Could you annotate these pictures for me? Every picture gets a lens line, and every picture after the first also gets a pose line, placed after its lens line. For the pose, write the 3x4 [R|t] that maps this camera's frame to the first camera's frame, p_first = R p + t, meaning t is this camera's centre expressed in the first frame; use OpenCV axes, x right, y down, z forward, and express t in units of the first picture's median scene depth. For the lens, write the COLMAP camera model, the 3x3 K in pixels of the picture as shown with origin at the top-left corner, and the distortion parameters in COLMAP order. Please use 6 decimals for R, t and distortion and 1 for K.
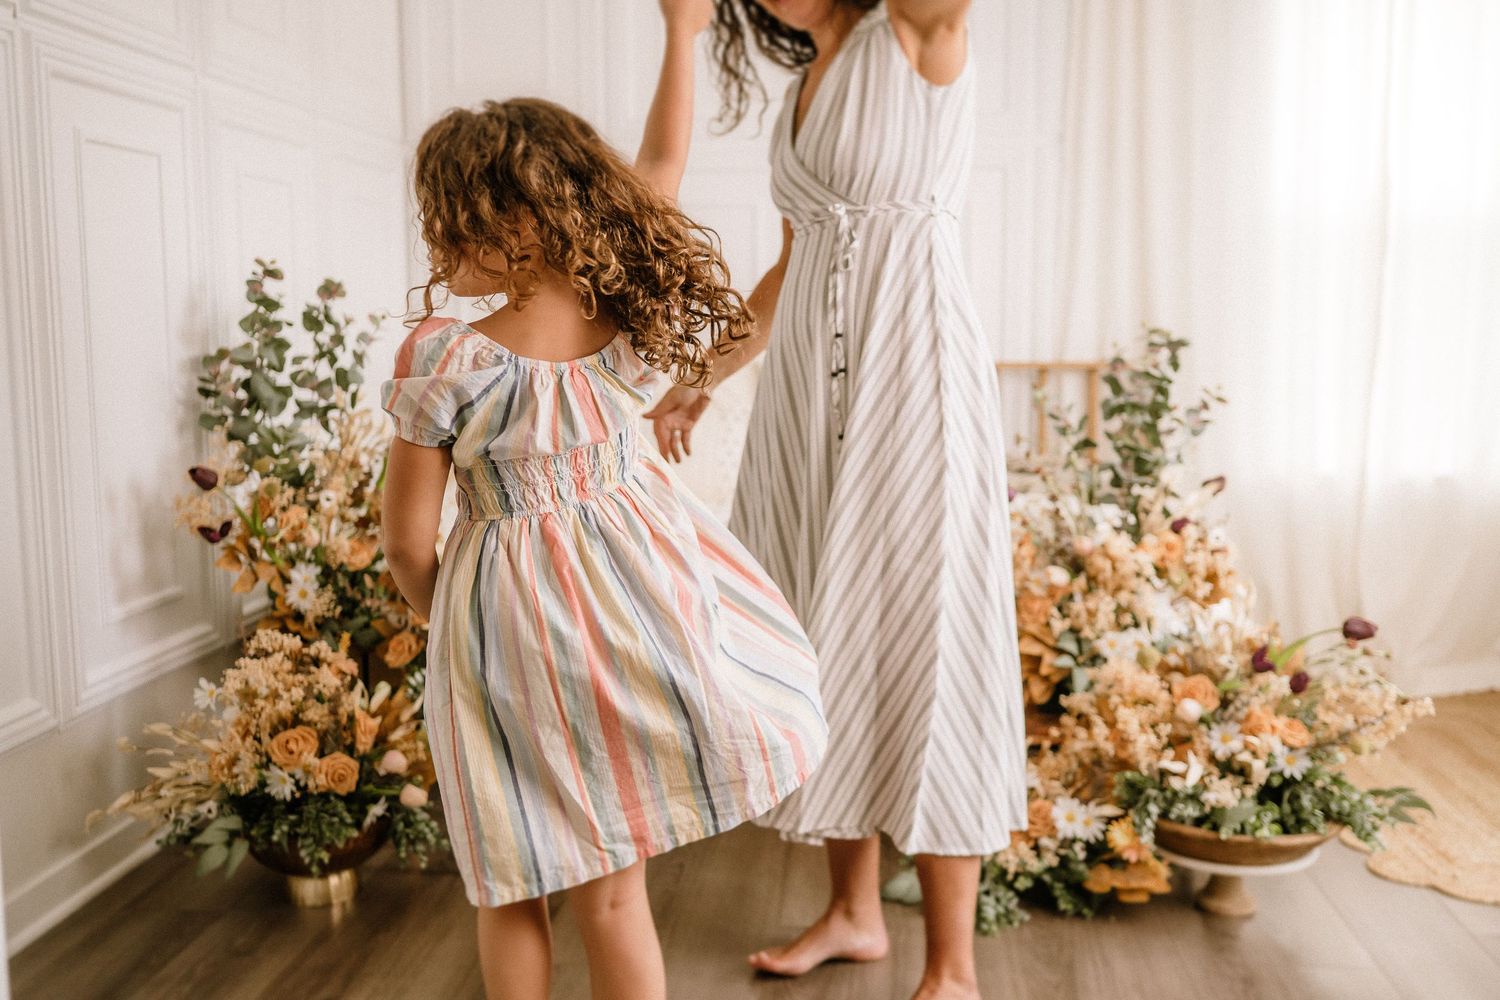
lens RADIAL K [[1424.0, 0, 742.0], [0, 1424.0, 488.9], [0, 0, 1]] dist [-0.001147, 0.000000]
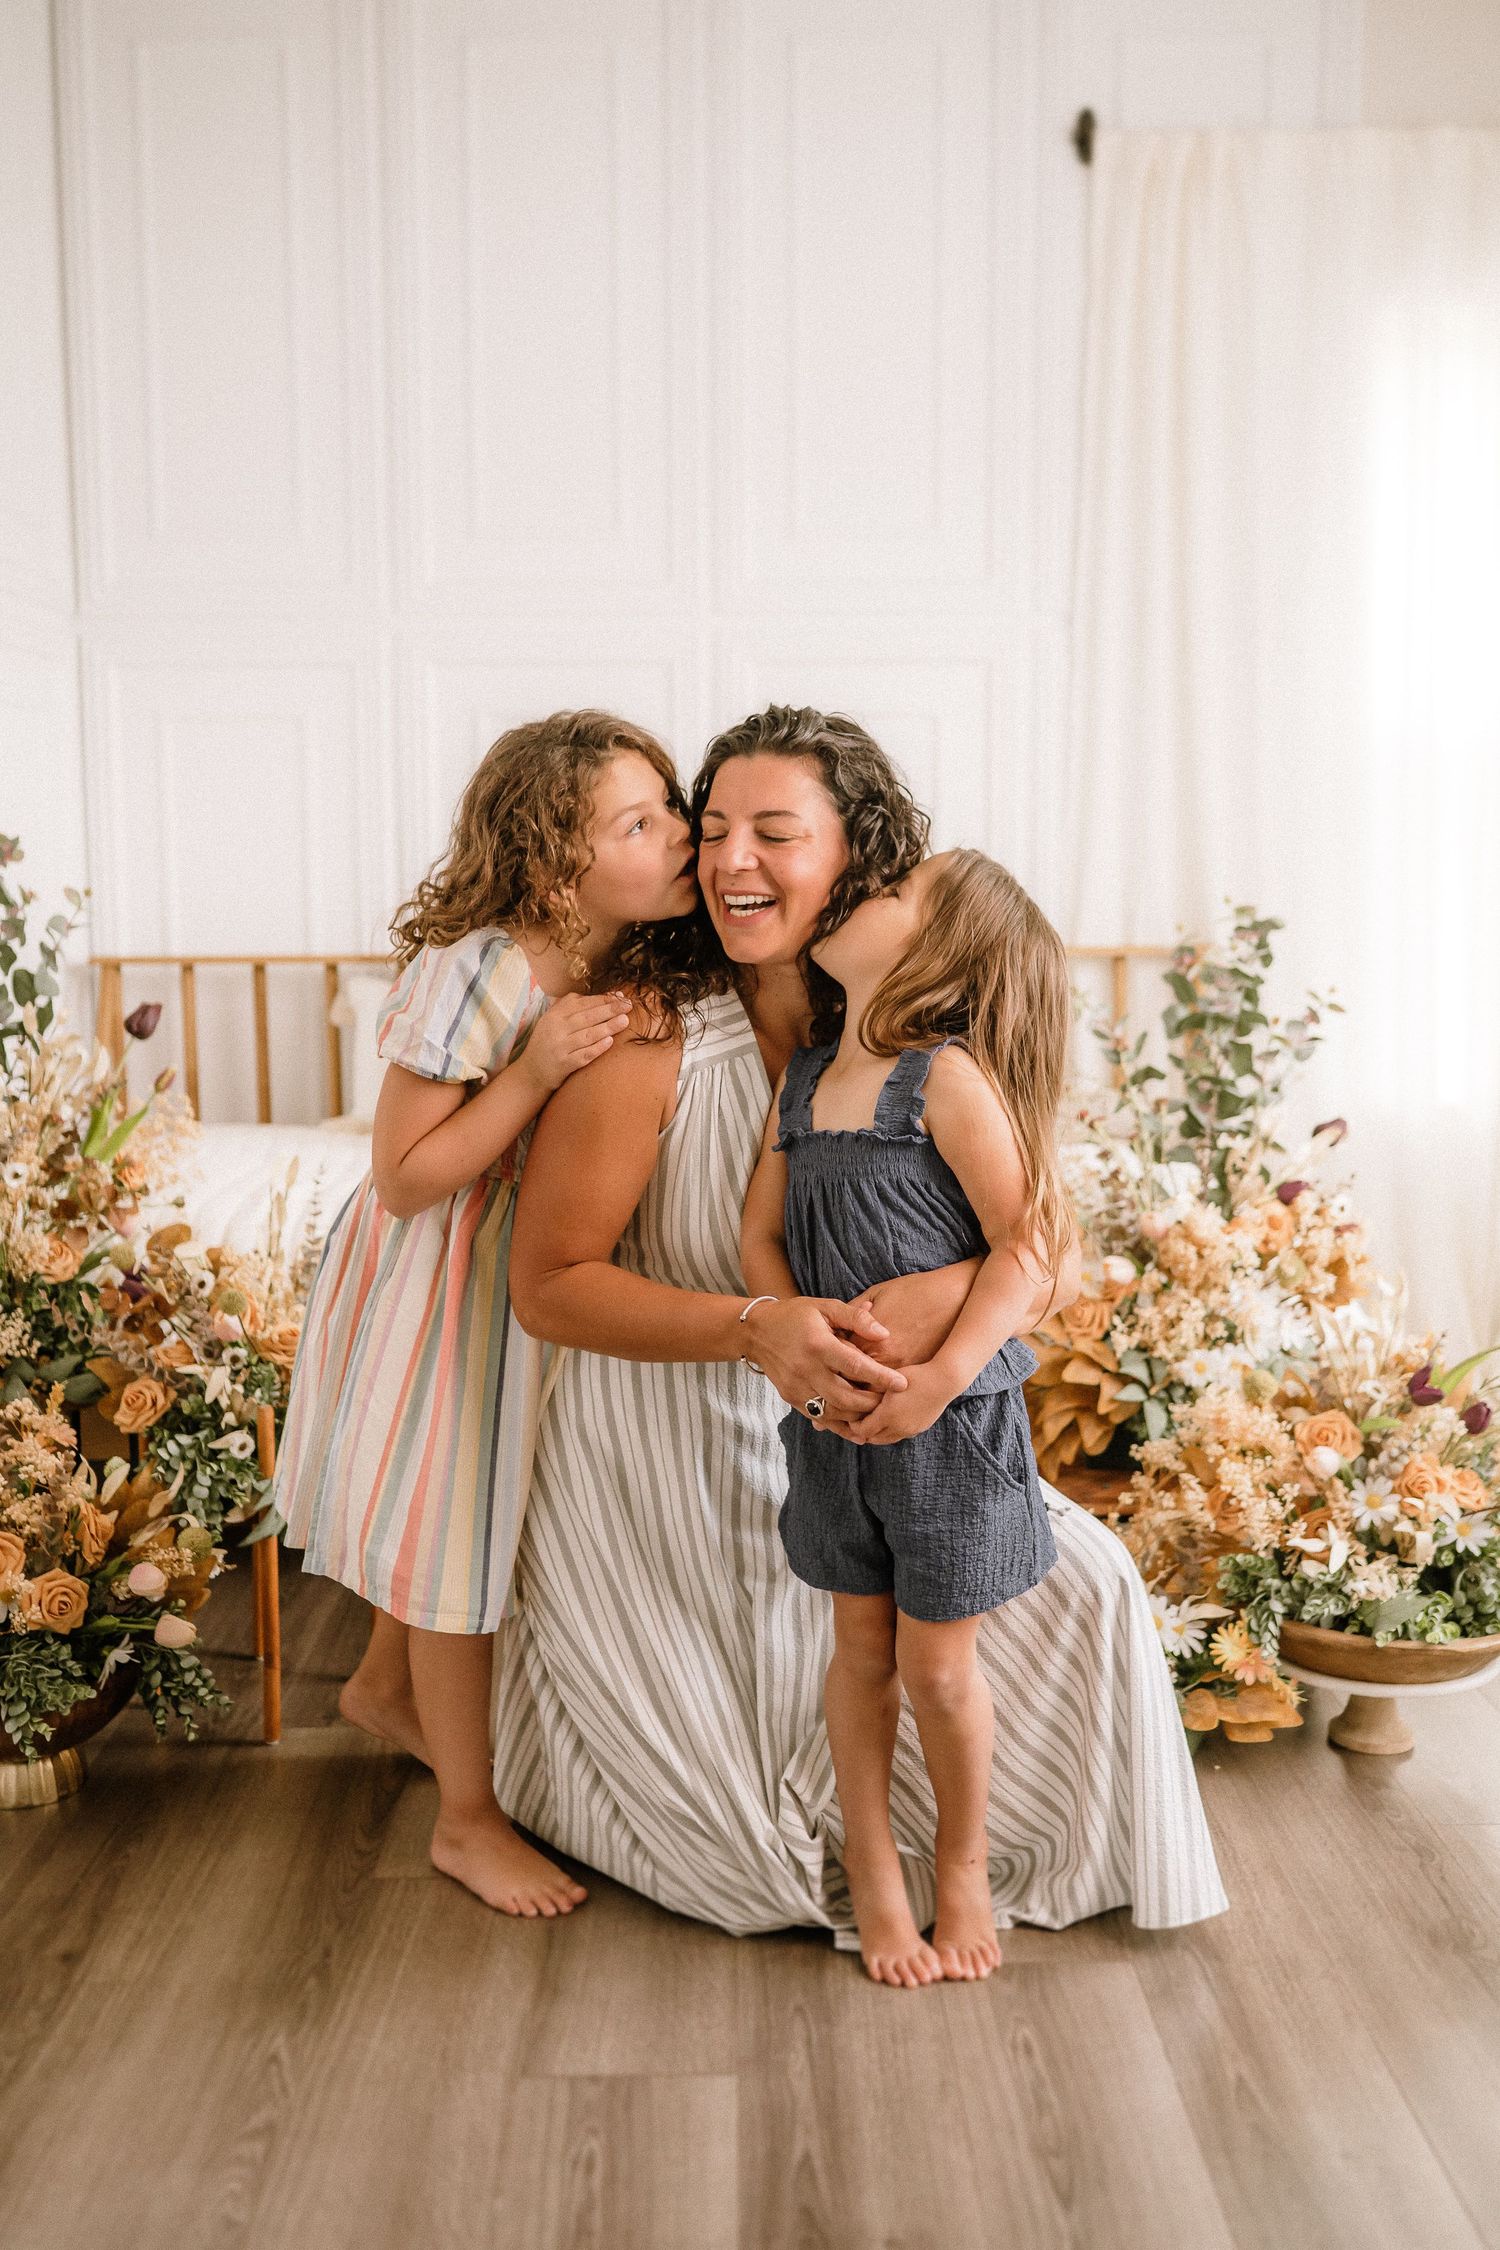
lens RADIAL K [[2136.0, 0, 737.9], [0, 2136.0, 1113.1], [0, 0, 1]] dist [-0.001147, 0.000000]
pose [[0.994192, -0.015021, 0.106572, -0.069599], [0.015218, 0.999884, -0.001038, -0.015836], [-0.106544, 0.002653, 0.994304, -0.002604]]
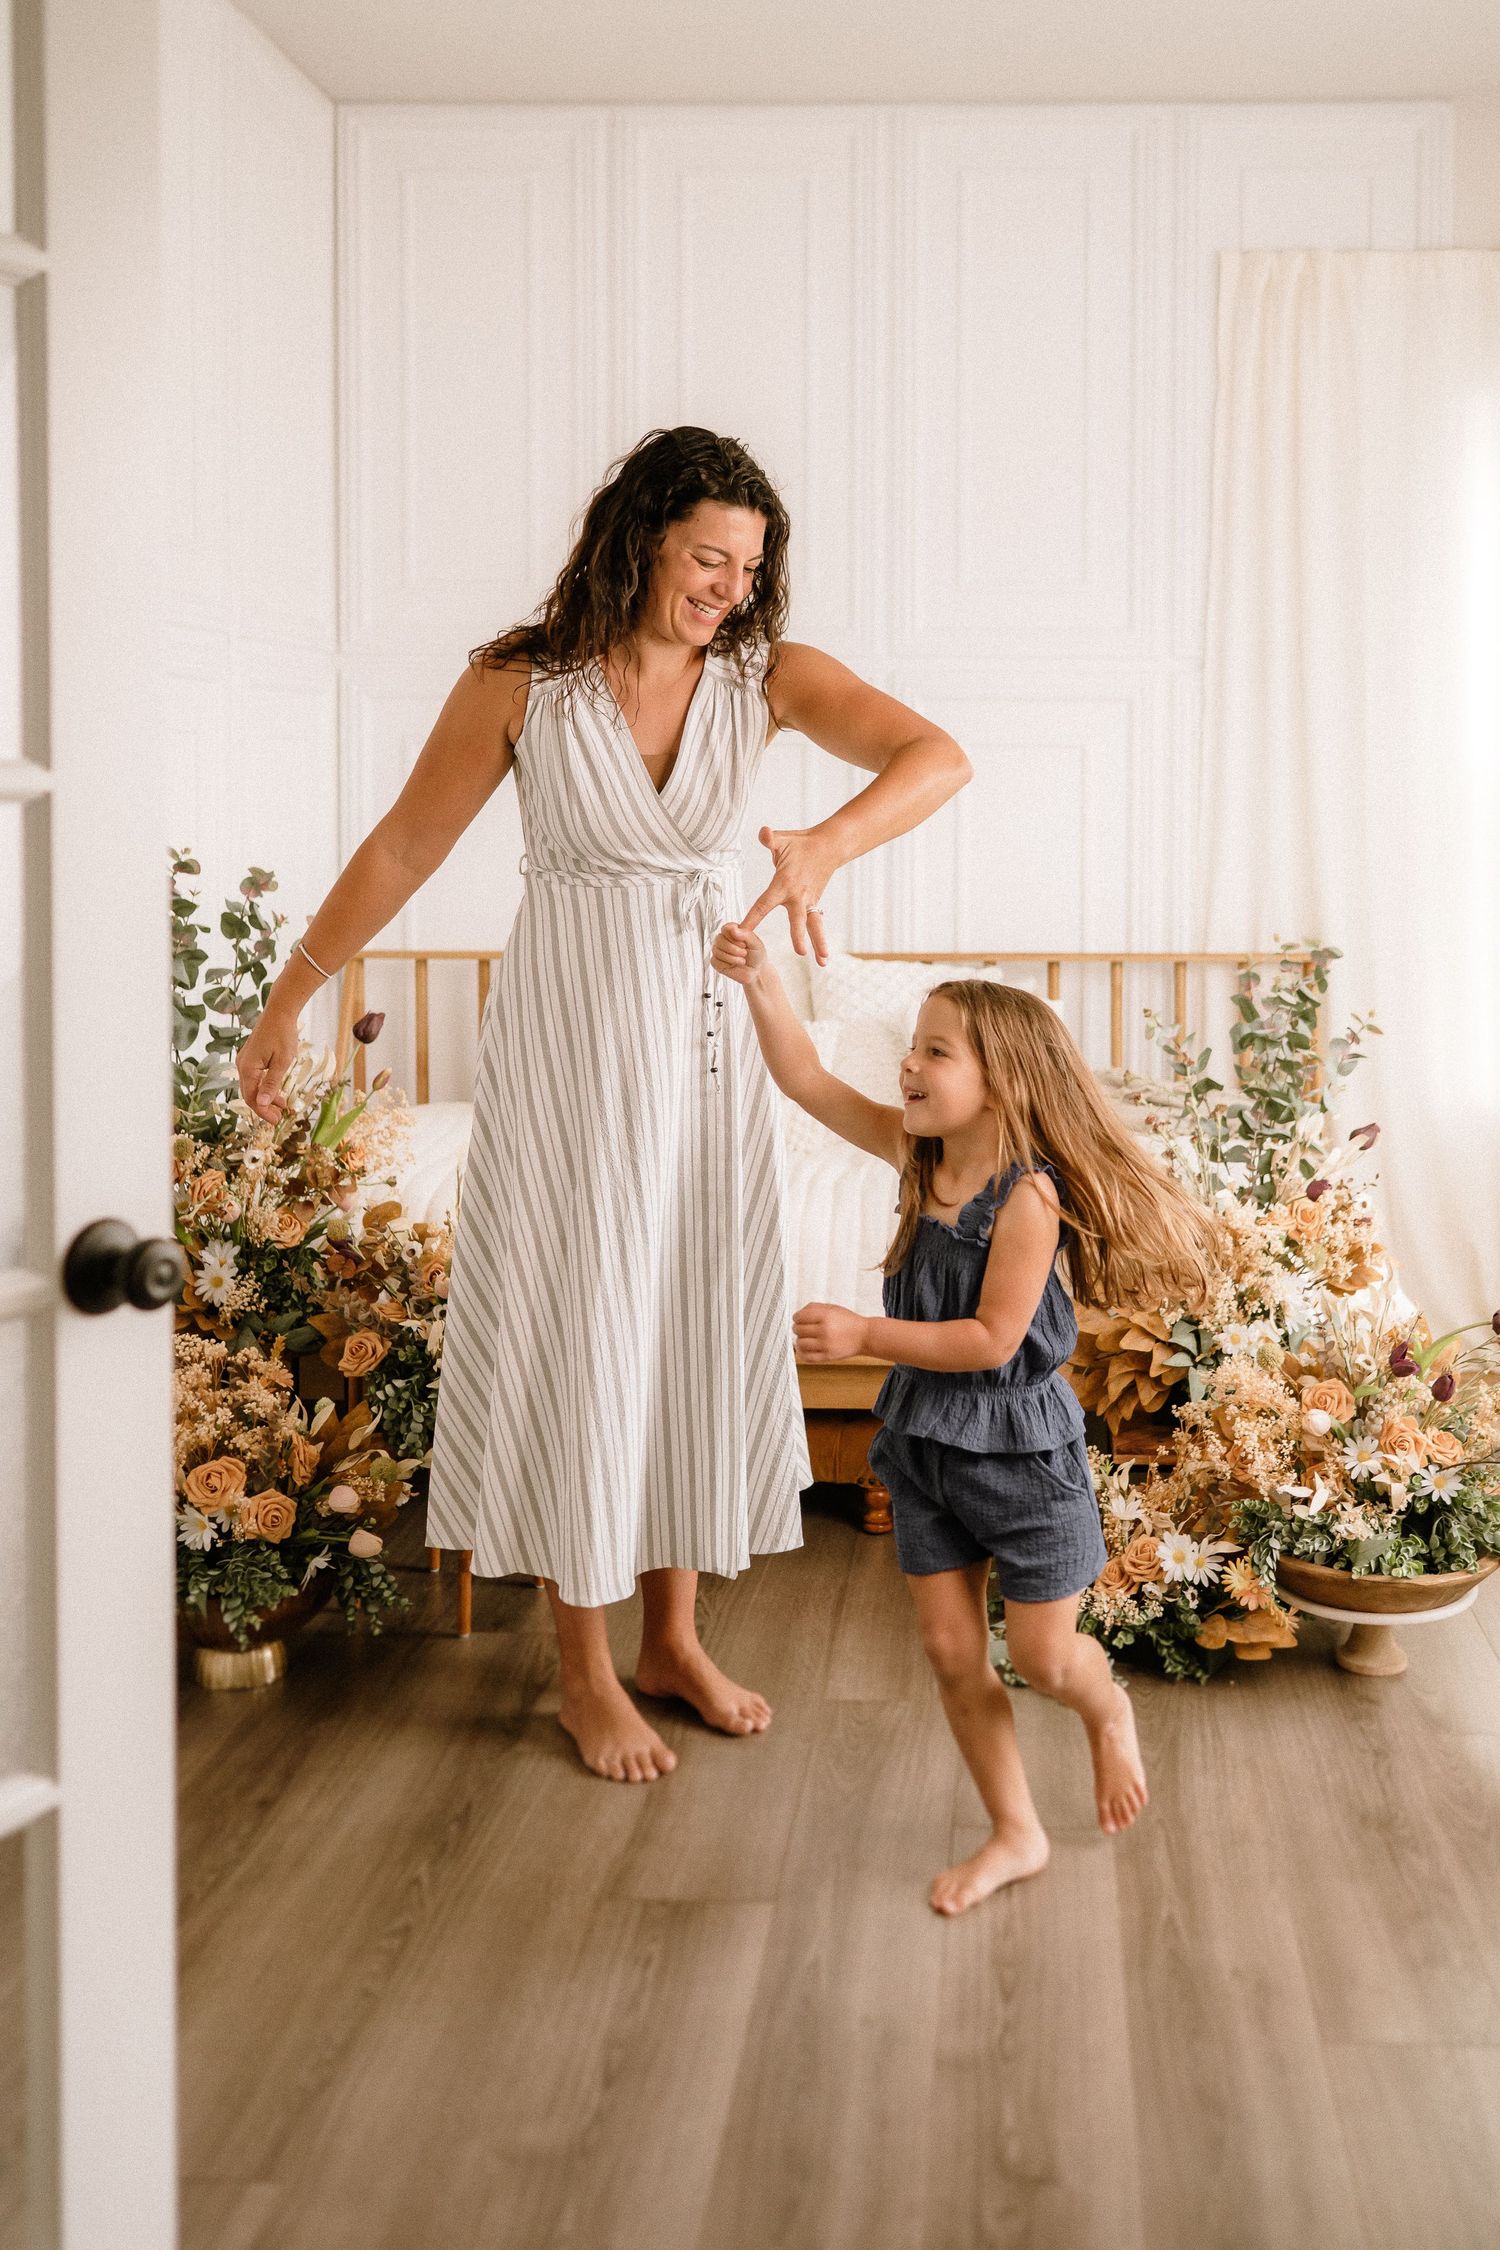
lens RADIAL K [[2209.3, 0, 954.0], [0, 2209.3, 851.2], [0, 0, 1]] dist [-0.004528, 0.000000]
pose [[0.997553, 0.005313, 0.069705, 0.009476], [0.000905, 0.996043, -0.088872, -0.056288], [-0.069901, 0.088718, 0.993601, -0.267518]]
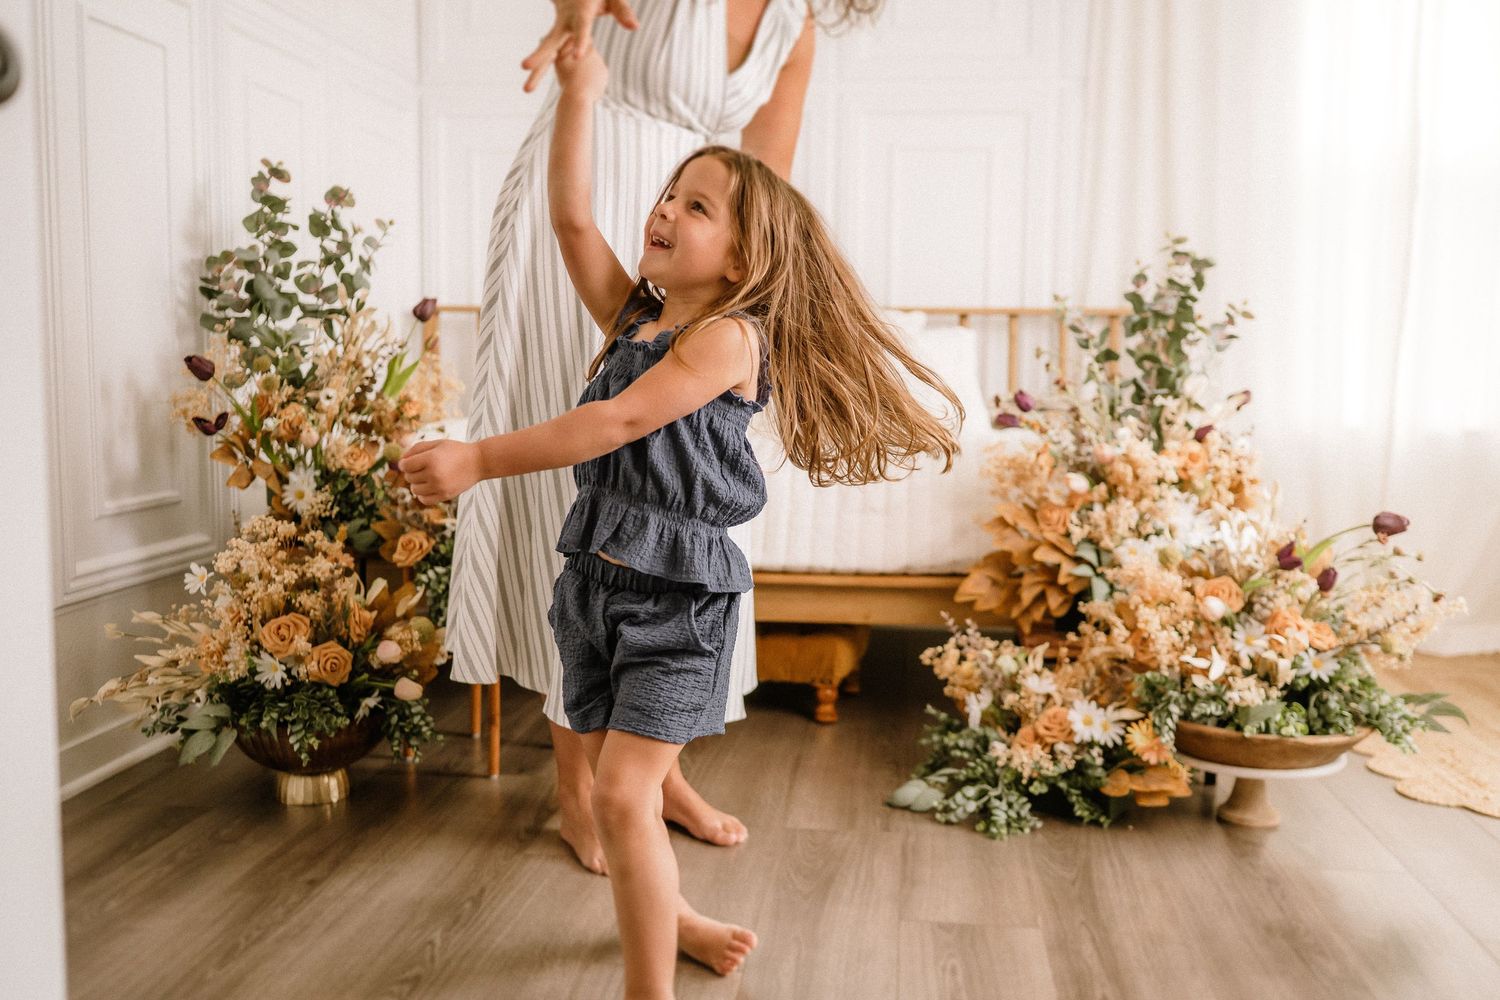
lens RADIAL K [[1424.0, 0, 748.8], [0, 1424.0, 493.4], [0, 0, 1]] dist [-0.001147, 0.000000]
pose [[0.999846, 0.015436, -0.008348, 0.006342], [-0.015610, 0.999655, -0.021136, 0.092708], [0.008019, 0.021263, 0.999742, 0.029000]]
